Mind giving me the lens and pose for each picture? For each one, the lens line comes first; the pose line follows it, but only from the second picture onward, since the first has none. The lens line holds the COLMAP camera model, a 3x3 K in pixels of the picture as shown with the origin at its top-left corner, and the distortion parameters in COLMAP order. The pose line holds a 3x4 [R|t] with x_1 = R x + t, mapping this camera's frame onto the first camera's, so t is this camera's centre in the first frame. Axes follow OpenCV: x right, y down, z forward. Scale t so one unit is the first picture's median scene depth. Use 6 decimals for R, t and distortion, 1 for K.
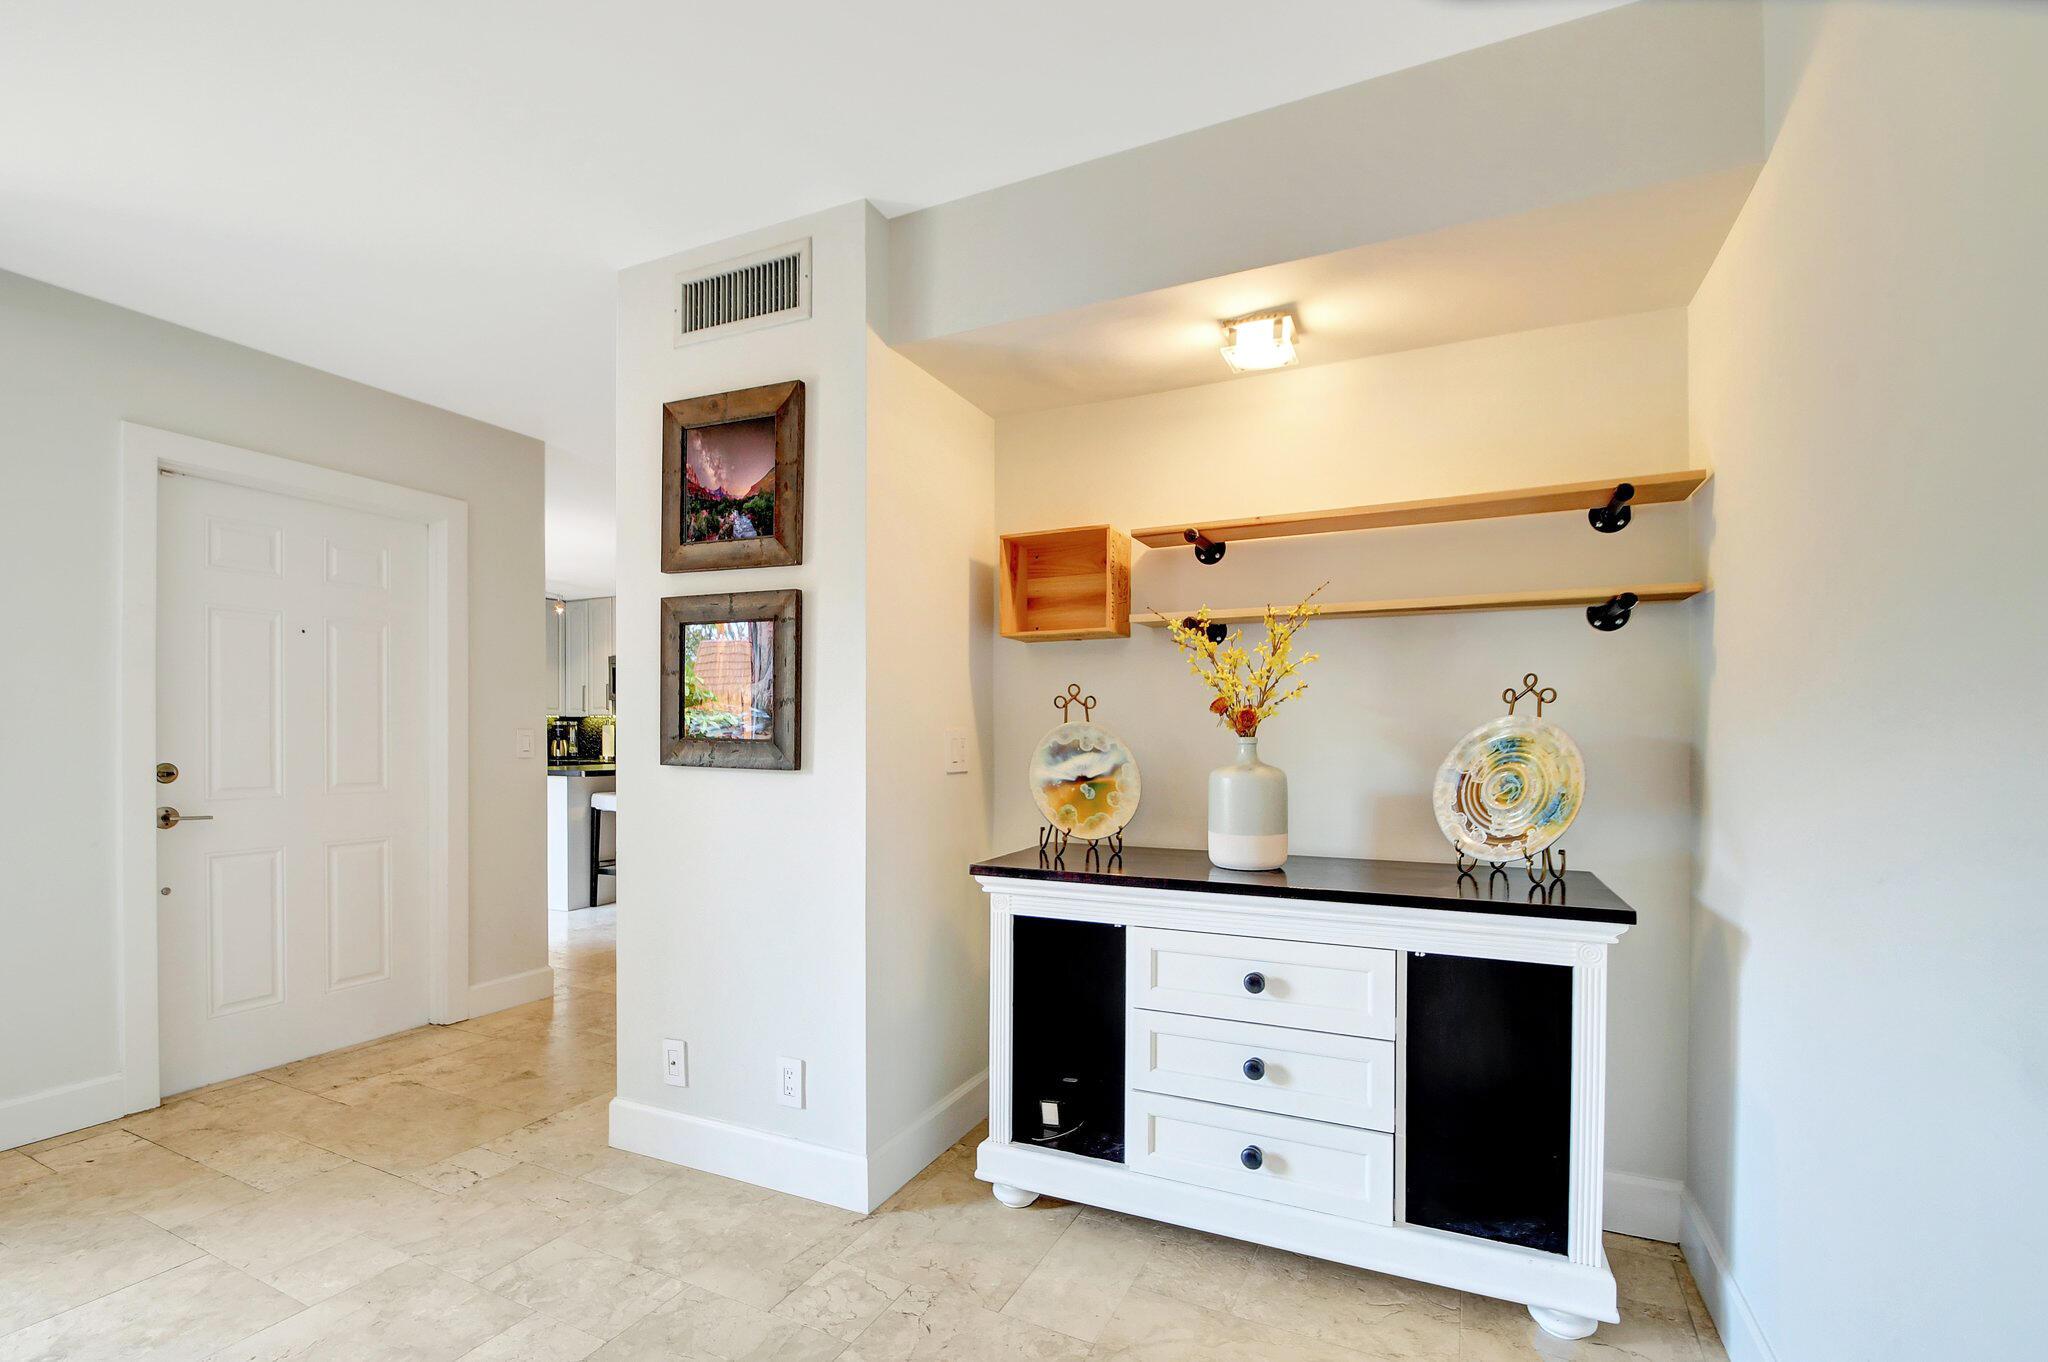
lens RADIAL K [[918.0, 0, 1017.2], [0, 918.0, 760.7], [0, 0, 1]] dist [-0.000673, -0.000275]
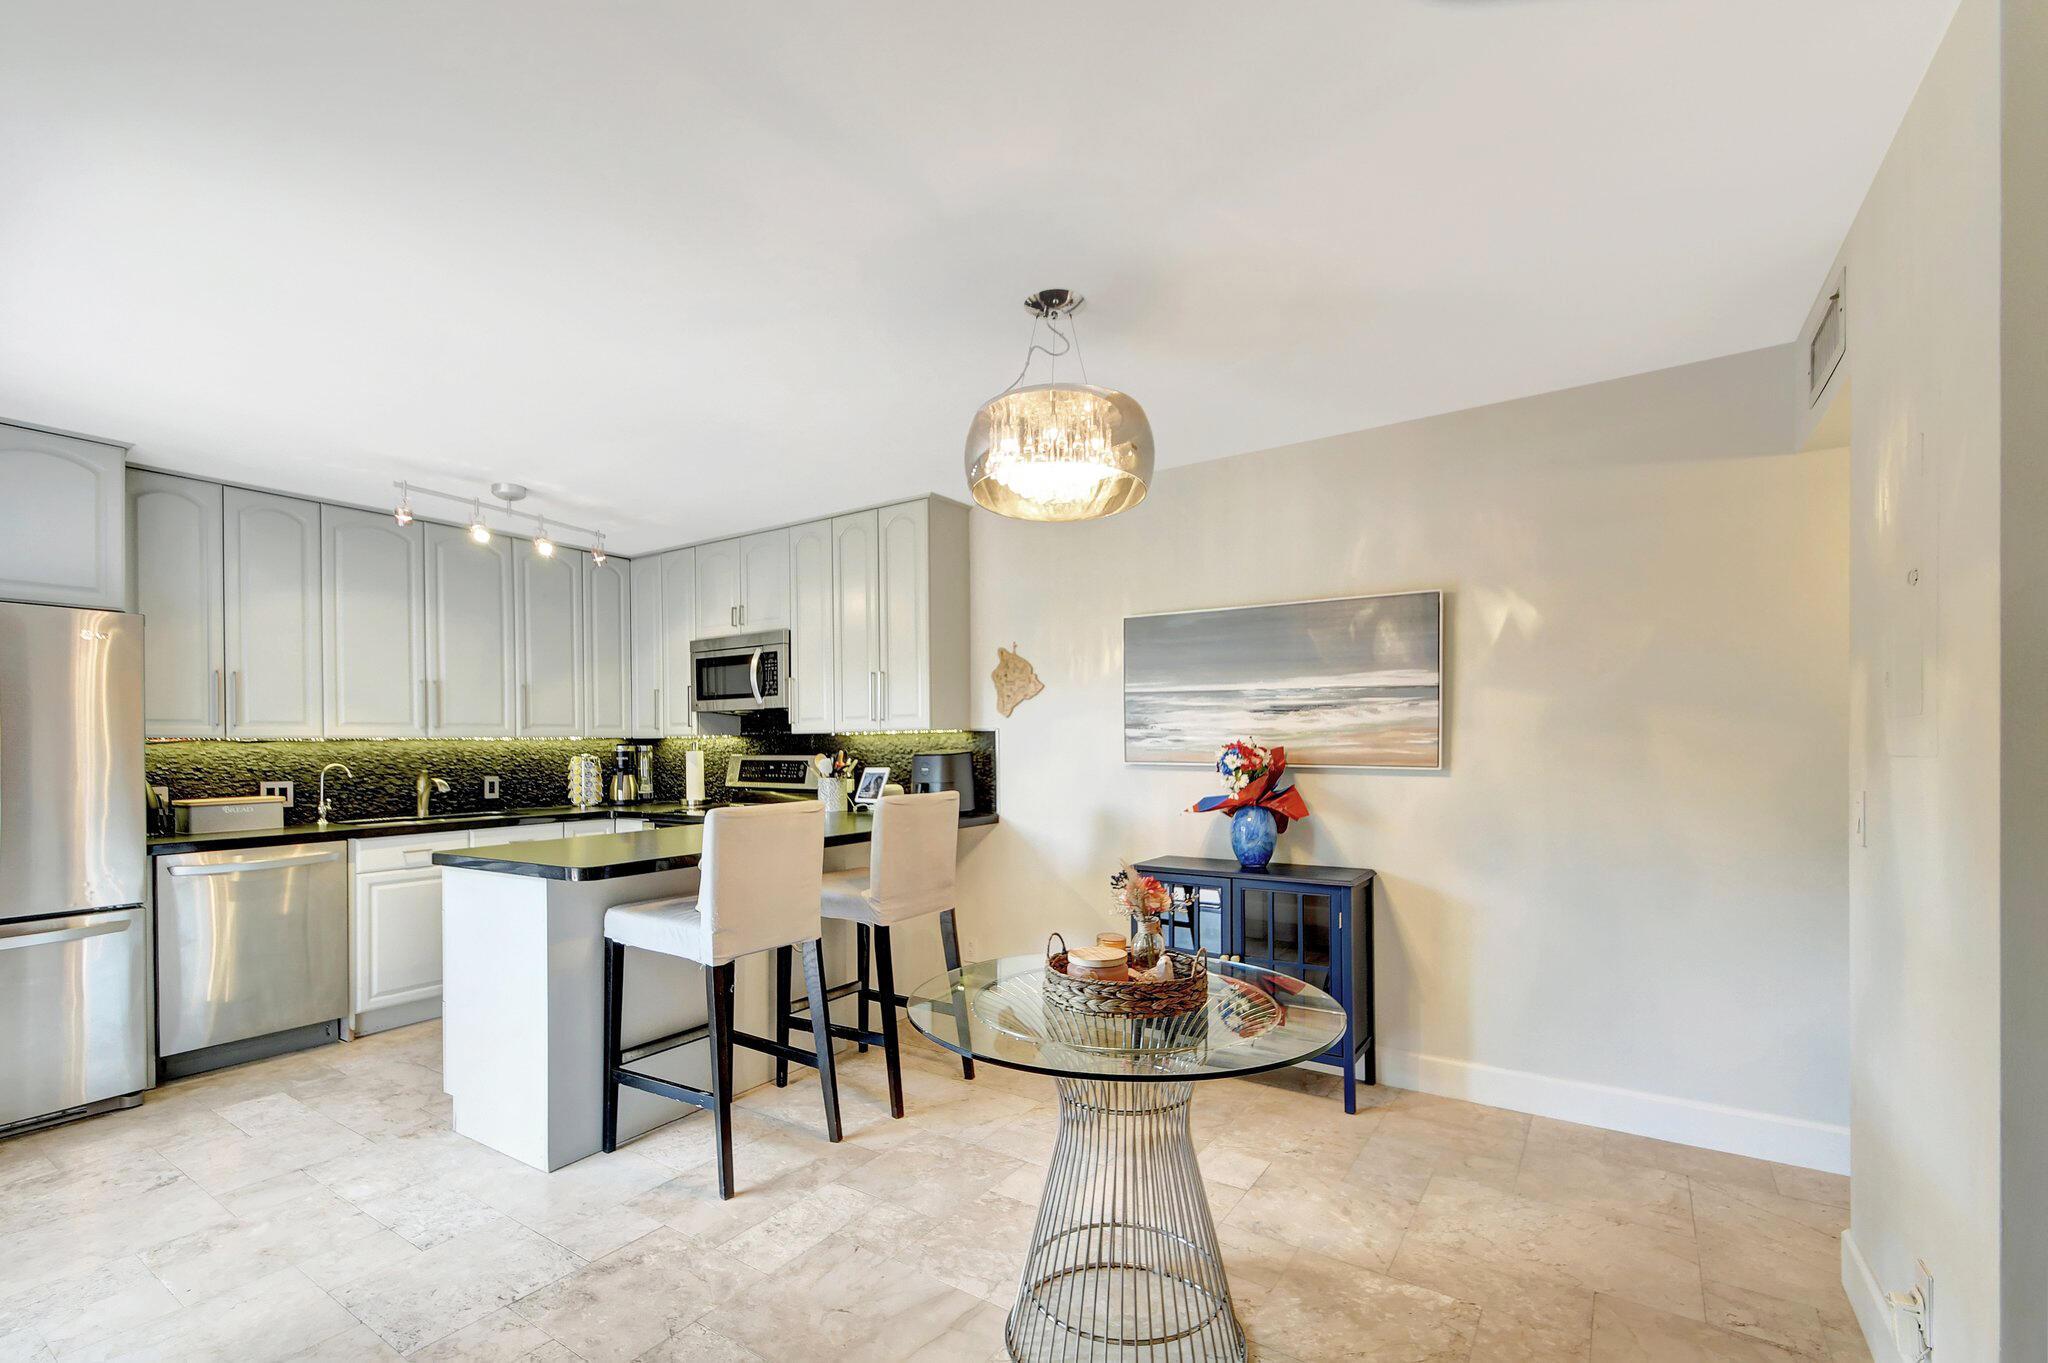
lens RADIAL K [[899.7, 0, 1028.5], [0, 899.7, 740.9], [0, 0, 1]] dist [0.033433, -0.019832]
pose [[0.991207, -0.015903, -0.131364, -0.135524], [0.012468, 0.999560, -0.026932, -0.025889], [0.131734, 0.025057, 0.990968, 0.411794]]
